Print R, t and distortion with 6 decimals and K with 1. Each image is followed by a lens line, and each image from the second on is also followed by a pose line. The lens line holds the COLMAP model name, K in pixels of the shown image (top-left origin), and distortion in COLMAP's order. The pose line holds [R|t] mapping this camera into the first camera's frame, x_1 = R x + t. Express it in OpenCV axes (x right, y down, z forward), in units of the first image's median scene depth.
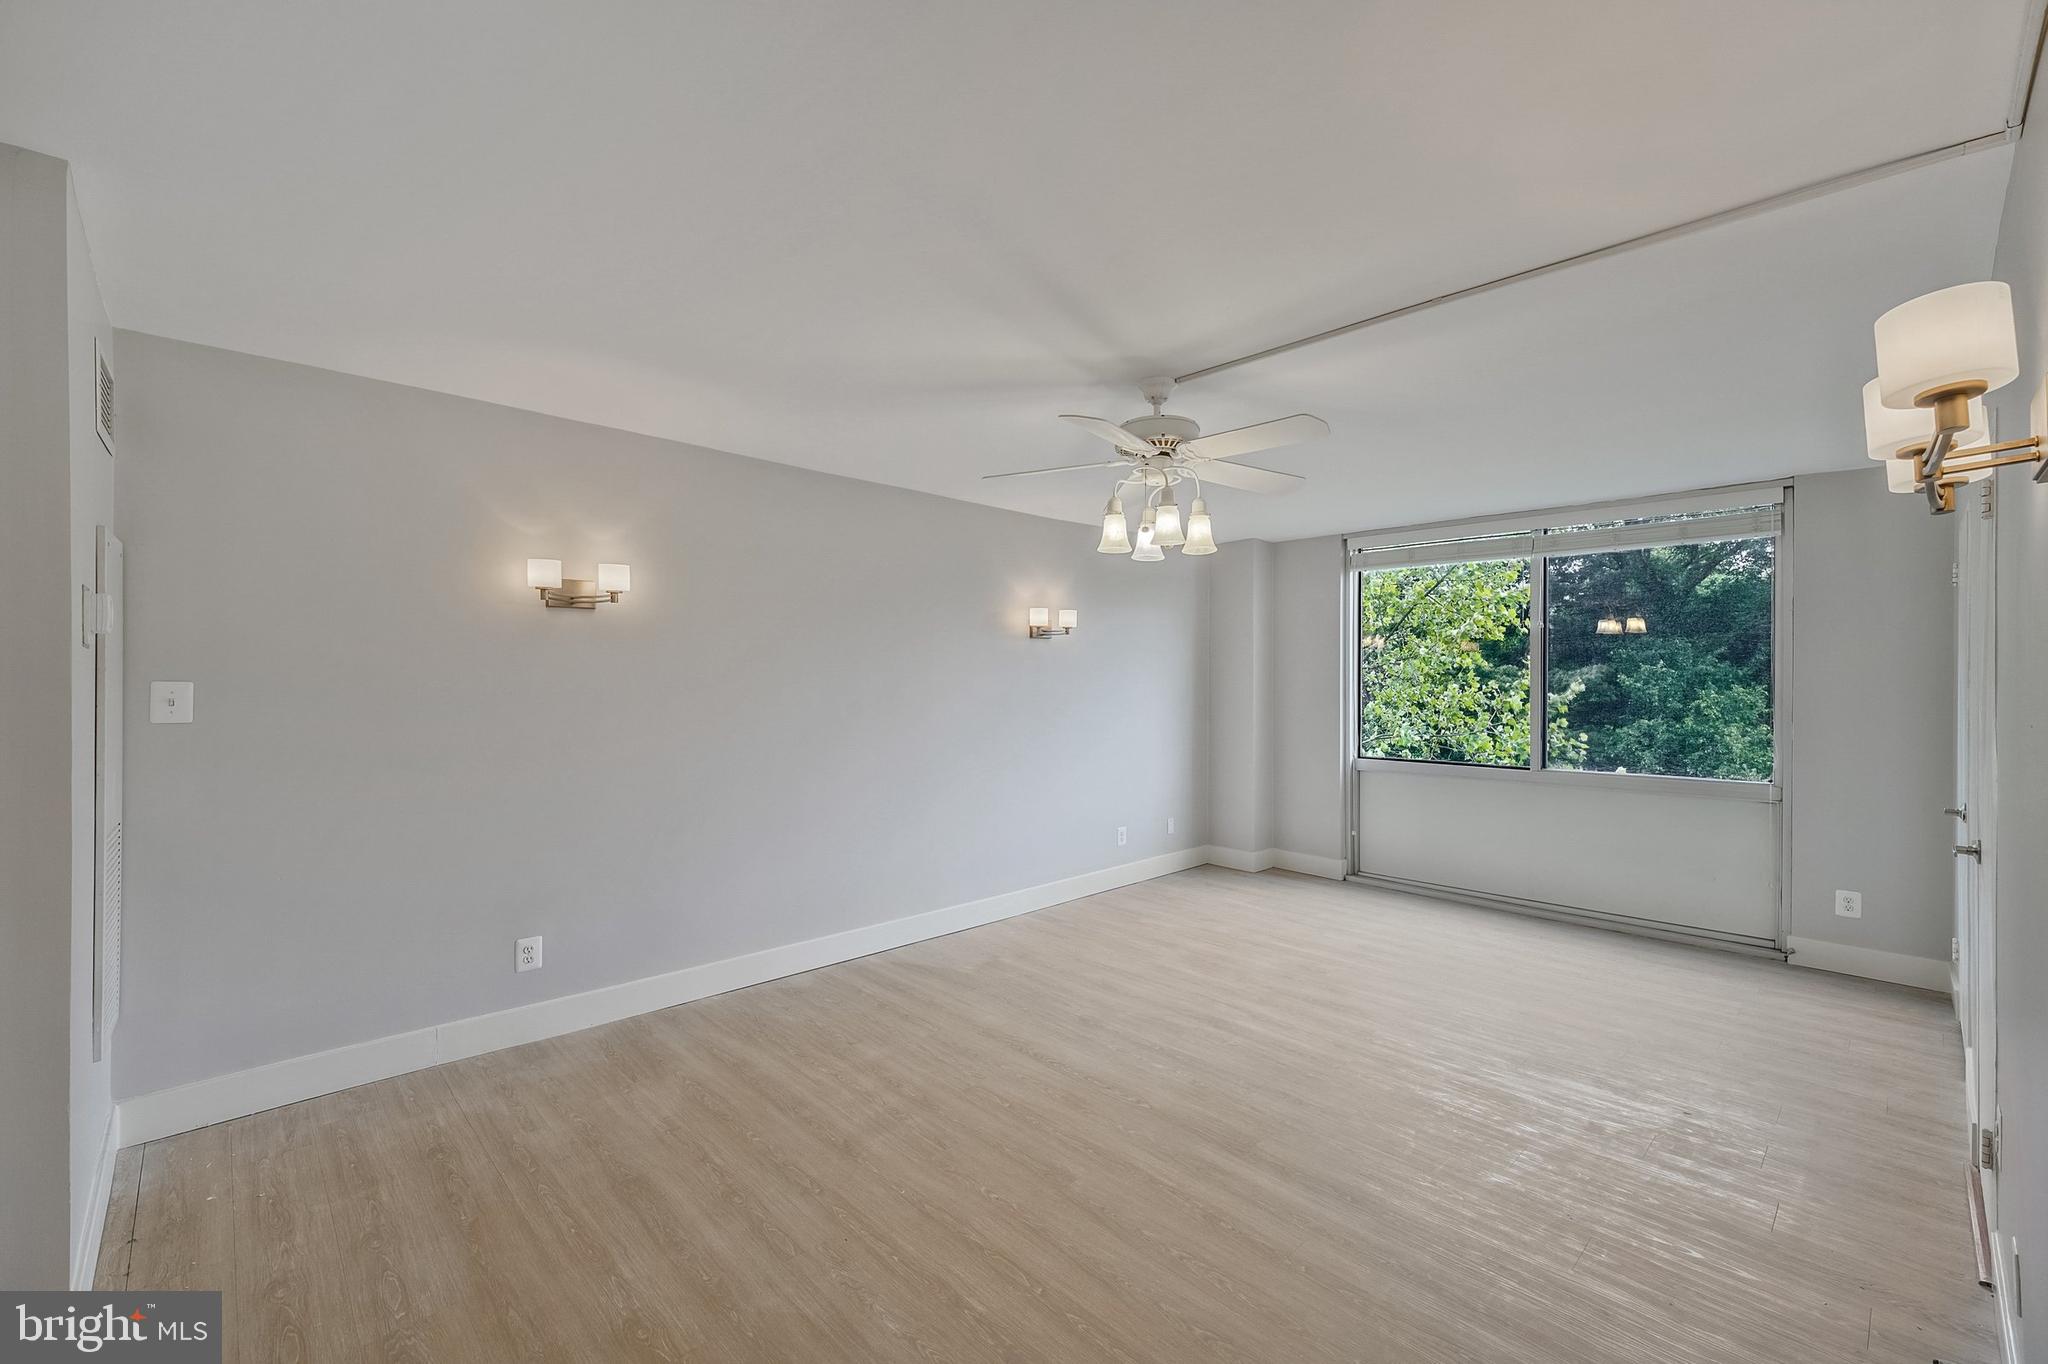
lens RADIAL K [[844.2, 0, 1015.6], [0, 844.2, 687.5], [0, 0, 1]] dist [0.008998, 0.002412]
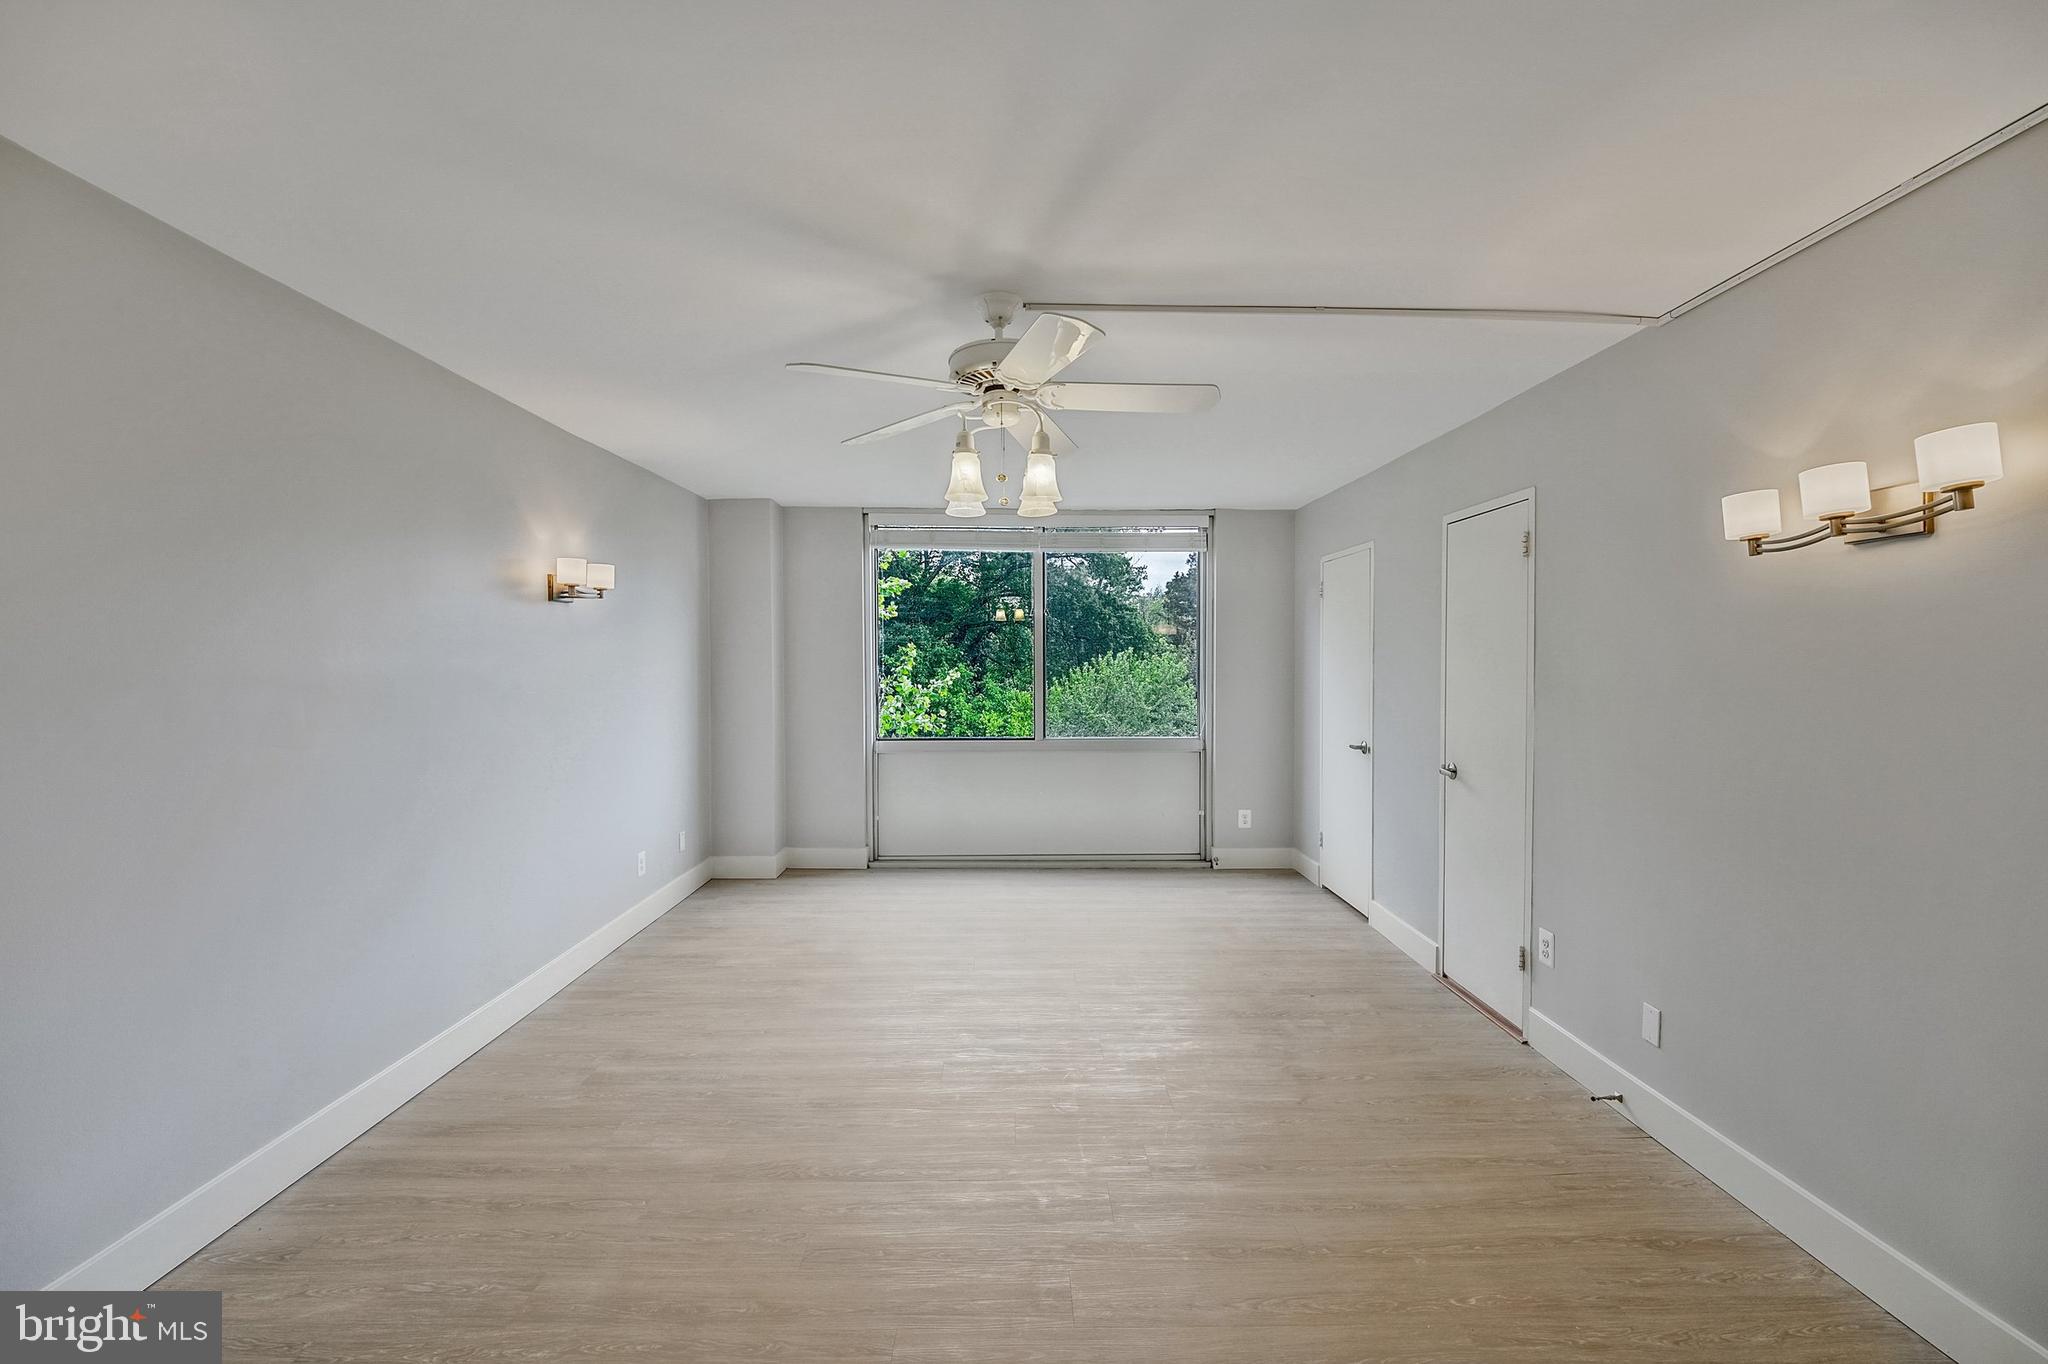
lens RADIAL K [[881.3, 0, 1025.4], [0, 881.3, 672.7], [0, 0, 1]] dist [0.013923, -0.000046]
pose [[0.674088, -0.012380, 0.738547, -0.257261], [0.008016, 0.999923, 0.009445, -0.003000], [-0.738607, -0.000447, 0.674136, 0.218280]]
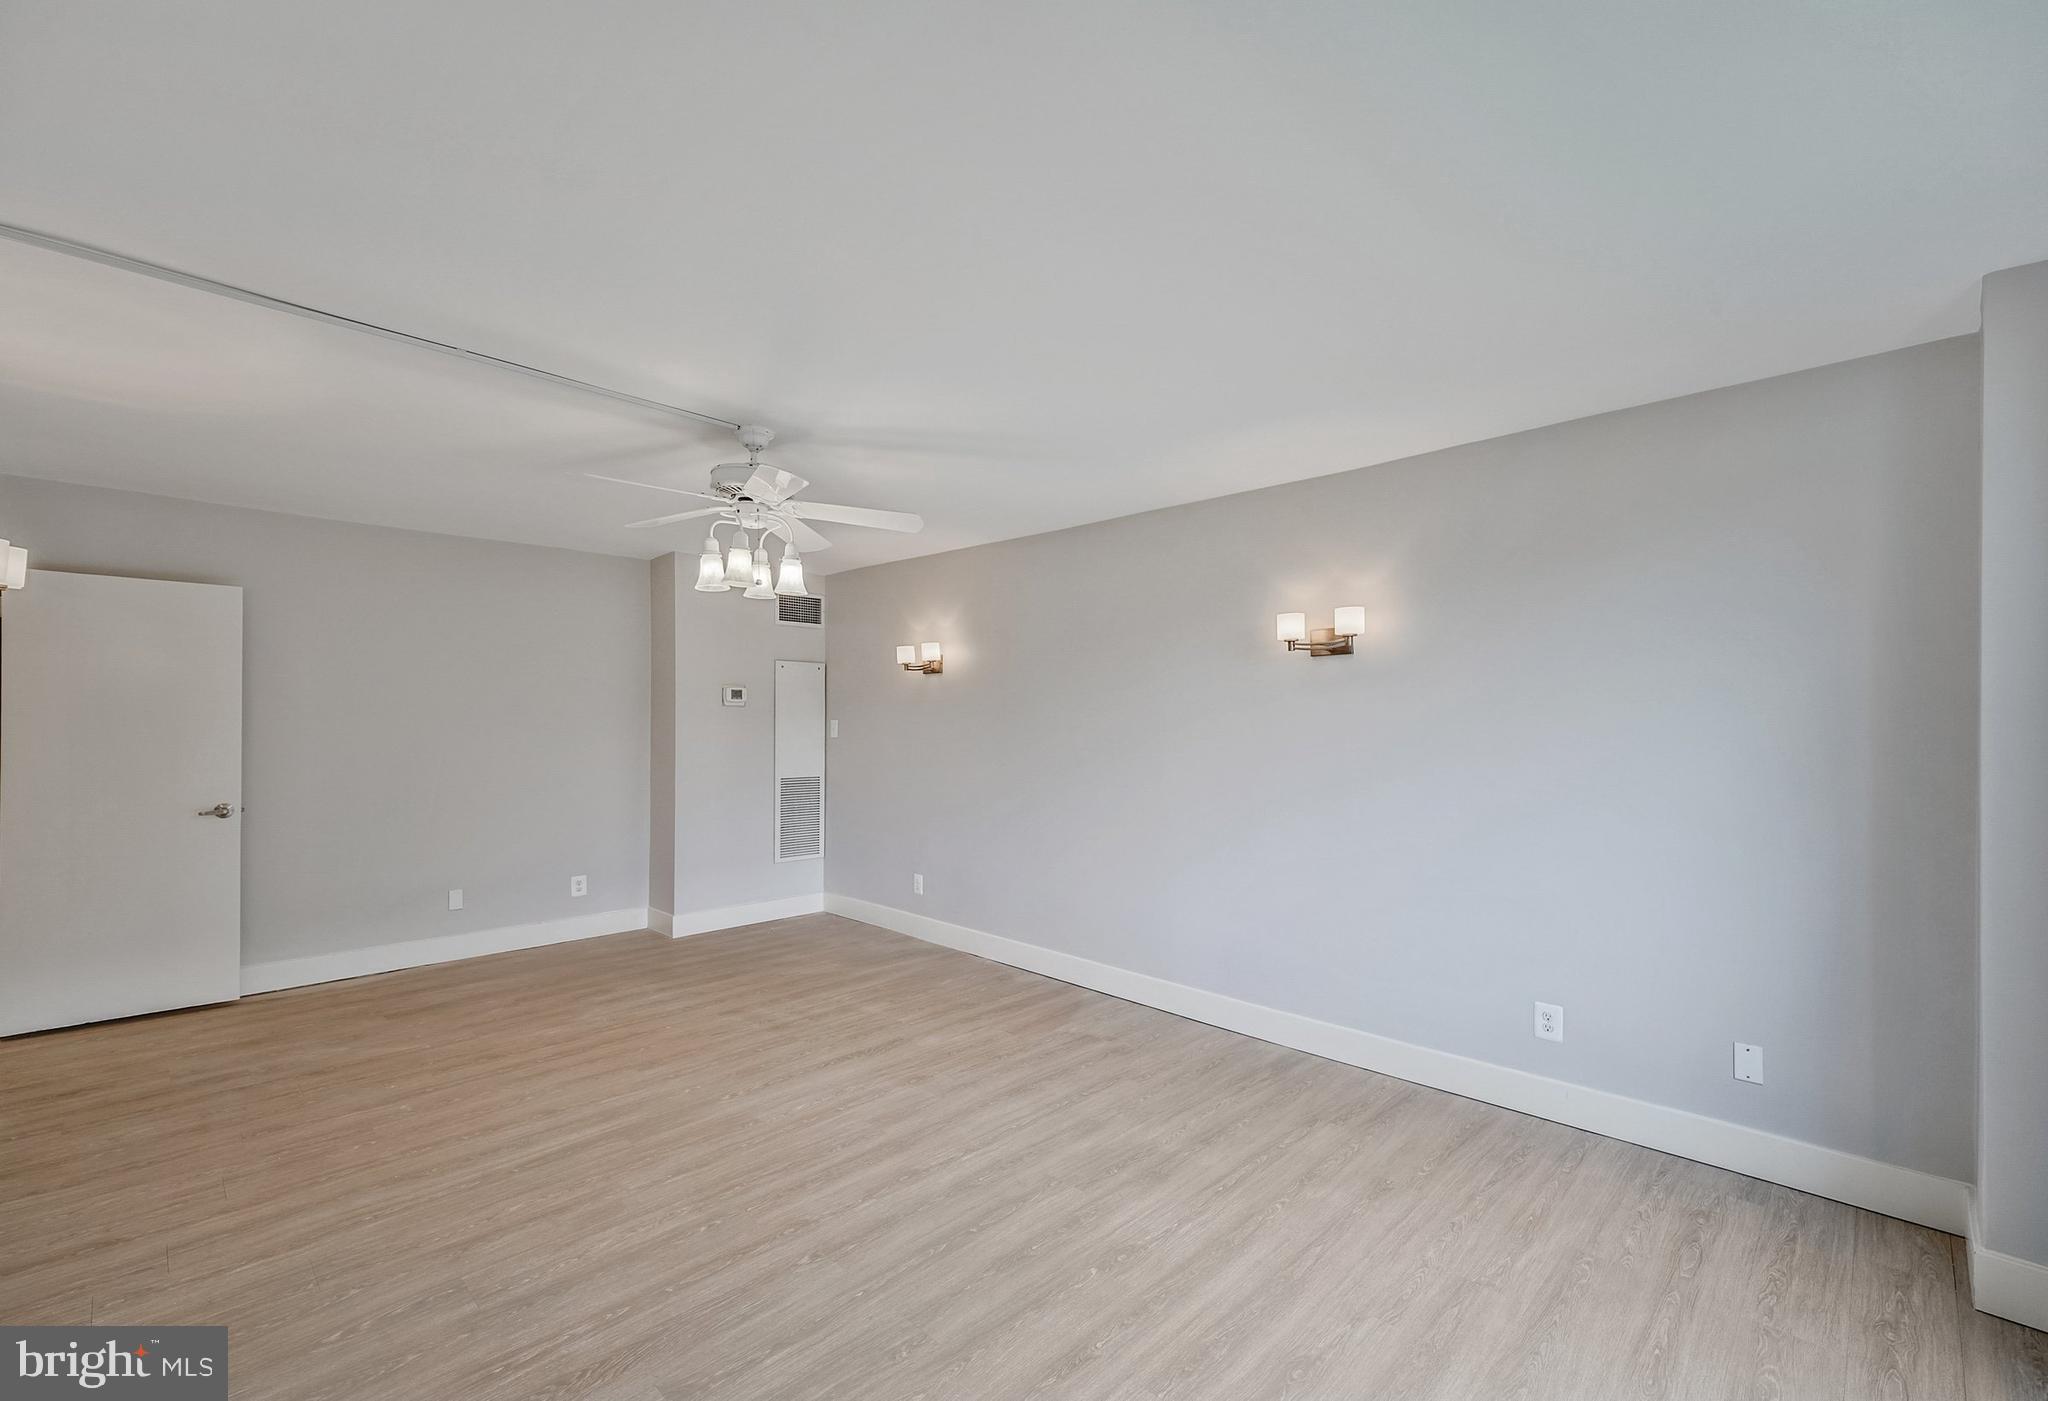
lens RADIAL K [[869.6, 0, 1030.5], [0, 869.6, 704.7], [0, 0, 1]] dist [0.000279, -0.000051]
pose [[0.034198, -0.028477, -0.999009, 0.710478], [-0.022193, 0.999326, -0.029246, 0.009882], [0.999169, 0.023171, 0.033543, 0.735198]]
